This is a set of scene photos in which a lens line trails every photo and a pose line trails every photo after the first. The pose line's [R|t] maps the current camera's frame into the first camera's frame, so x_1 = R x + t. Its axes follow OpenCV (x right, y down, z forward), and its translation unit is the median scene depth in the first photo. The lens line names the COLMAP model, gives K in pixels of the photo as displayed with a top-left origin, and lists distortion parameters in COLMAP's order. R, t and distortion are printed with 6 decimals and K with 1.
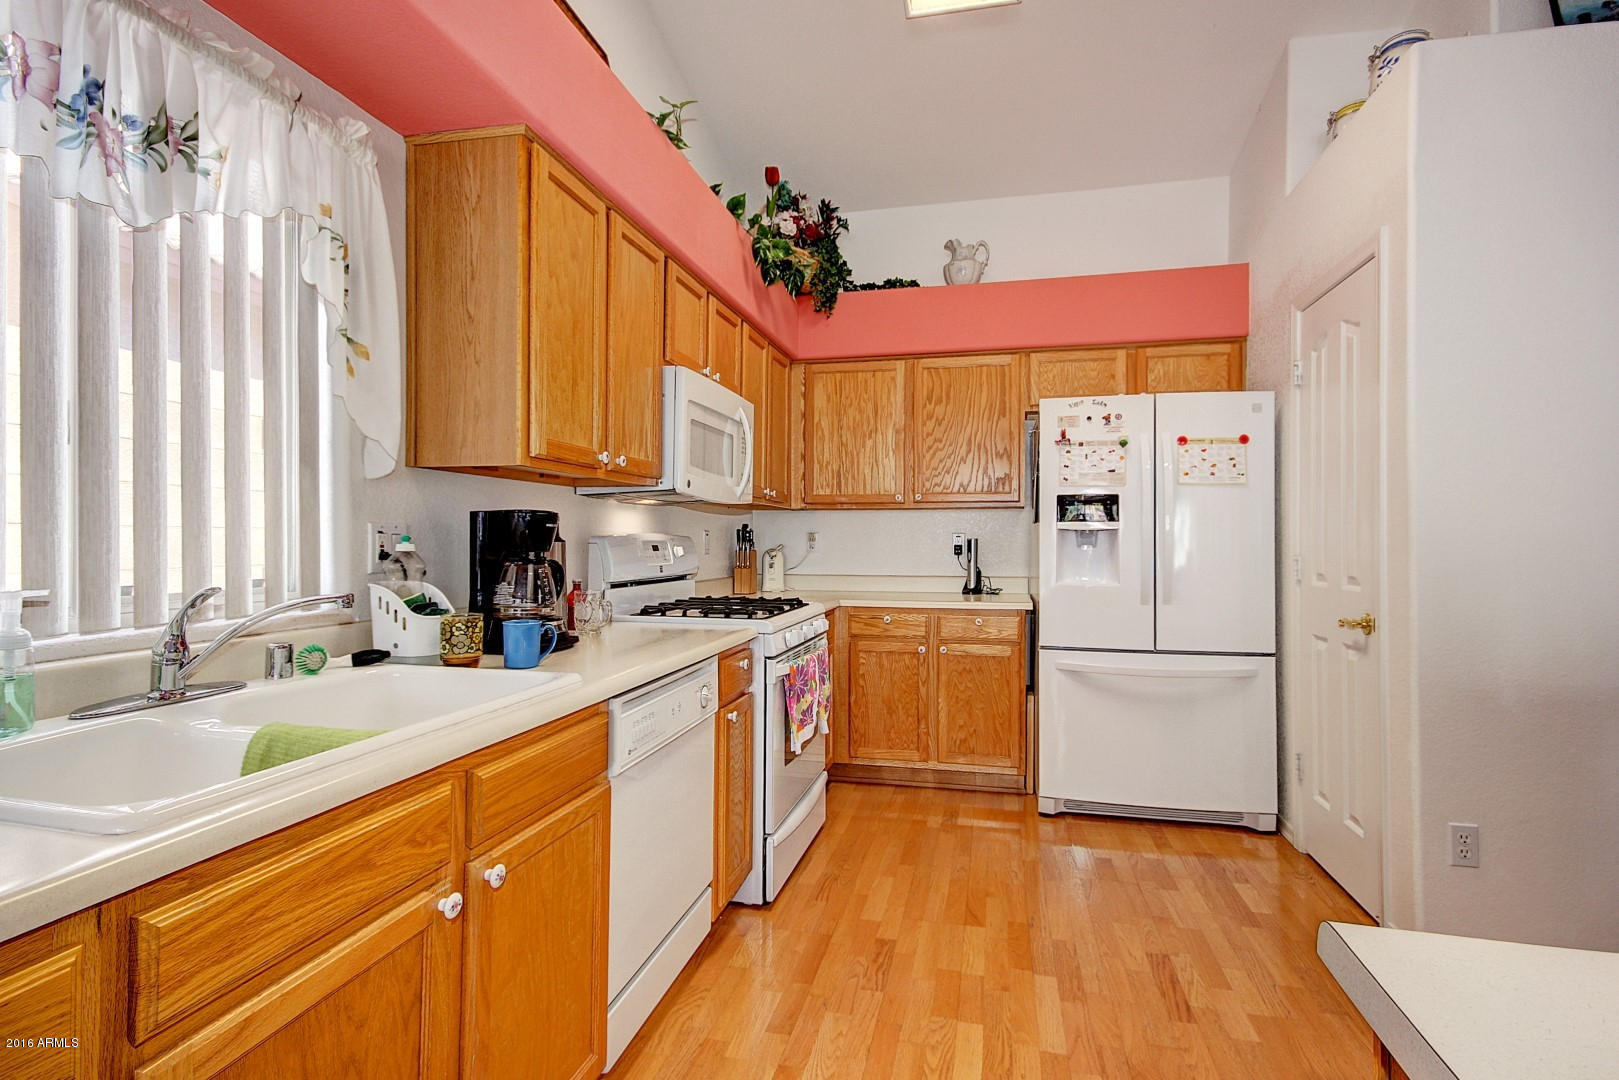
lens RADIAL K [[782.8, 0, 824.1], [0, 782.8, 539.7], [0, 0, 1]] dist [0.029180, -0.013604]
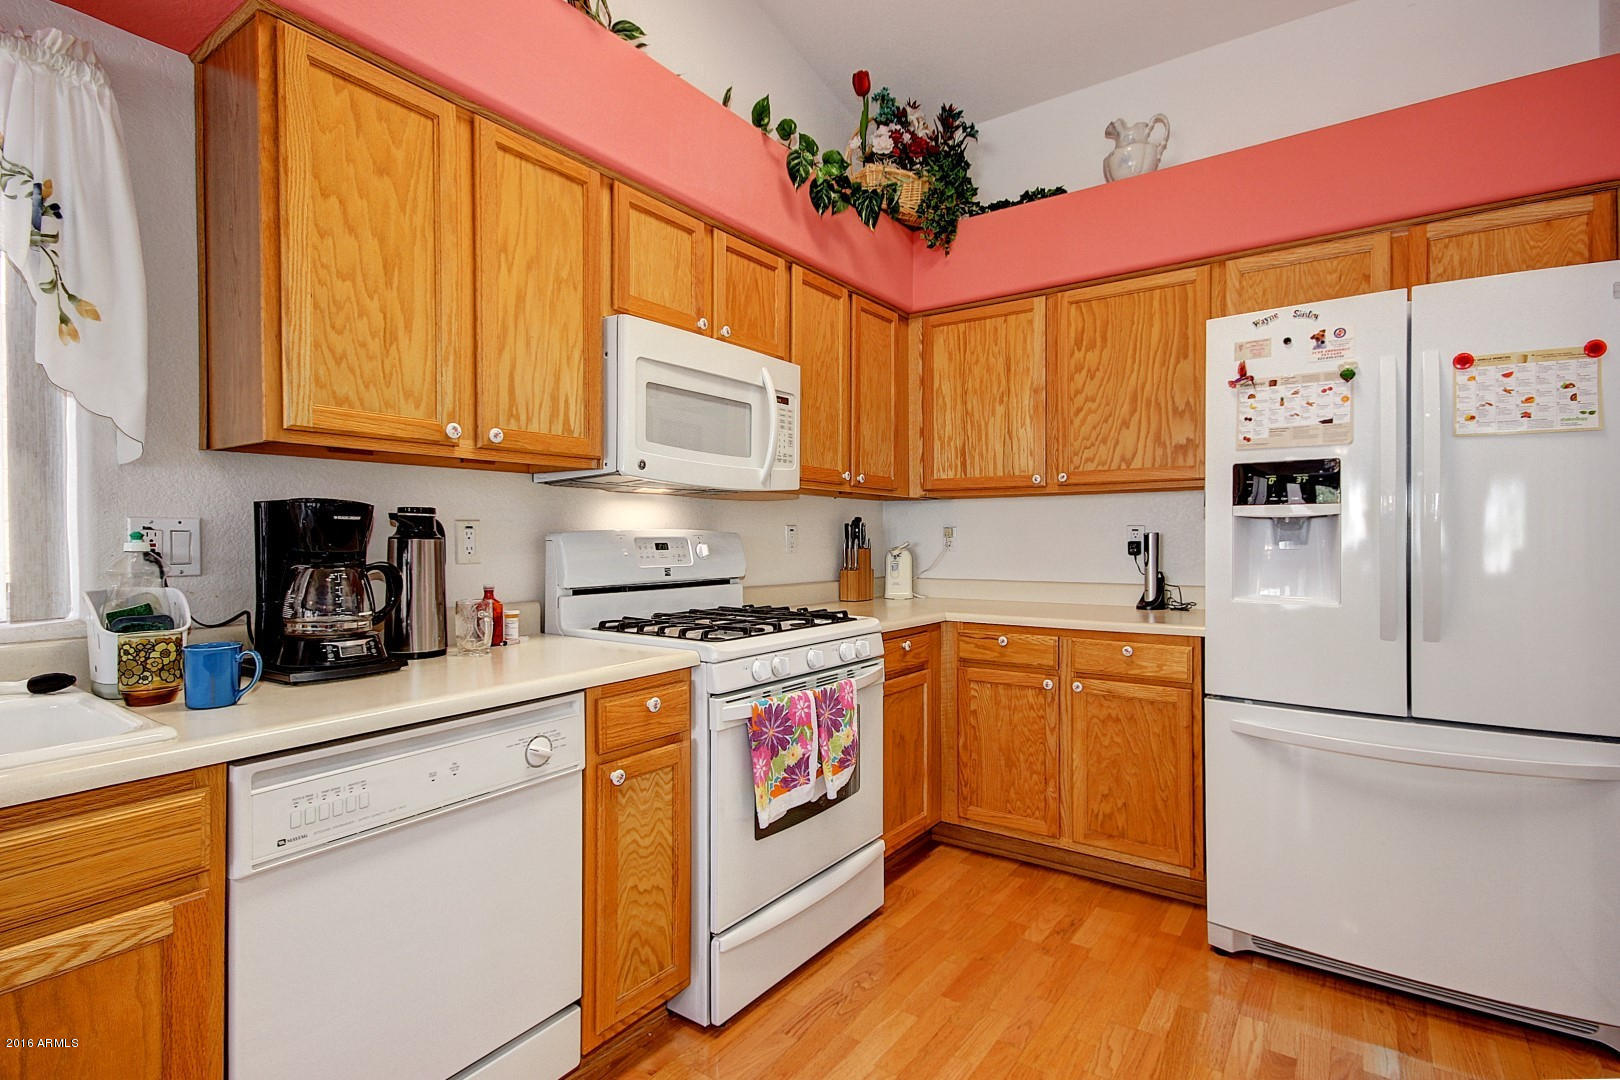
lens RADIAL K [[783.3, 0, 824.6], [0, 783.3, 539.7], [0, 0, 1]] dist [0.029180, -0.013604]
pose [[0.926205, -0.003070, -0.377007, 0.209665], [0.004772, 0.999982, 0.003581, 0.001455], [0.376989, -0.005116, 0.926203, 0.243238]]
